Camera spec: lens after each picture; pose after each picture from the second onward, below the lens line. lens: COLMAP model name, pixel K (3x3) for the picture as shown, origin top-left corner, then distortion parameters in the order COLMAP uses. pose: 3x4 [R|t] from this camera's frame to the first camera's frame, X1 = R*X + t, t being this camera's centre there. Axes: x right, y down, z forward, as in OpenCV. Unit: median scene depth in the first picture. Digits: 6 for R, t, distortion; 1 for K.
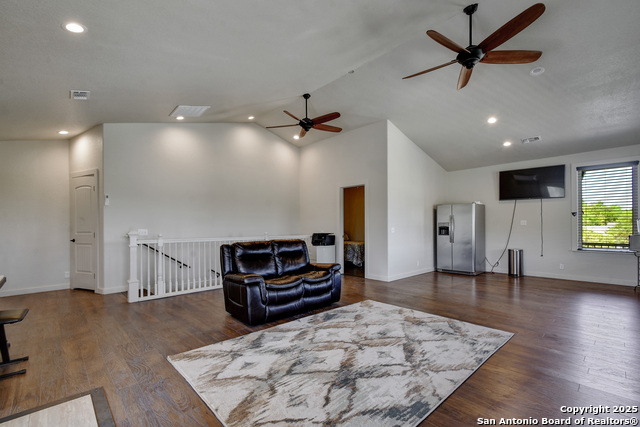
lens RADIAL K [[281.2, 0, 311.4], [0, 281.2, 227.7], [0, 0, 1]] dist [0.006578, -0.003104]
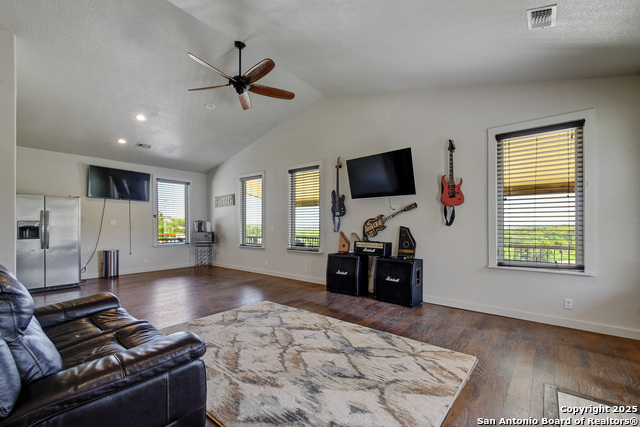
lens RADIAL K [[281.2, 0, 322.2], [0, 281.2, 226.8], [0, 0, 1]] dist [0.006578, -0.003104]
pose [[-0.160257, -0.000178, 0.987075, -0.800365], [0.003472, 0.999994, 0.000744, -0.003749], [-0.987069, 0.003547, -0.160255, 1.010494]]
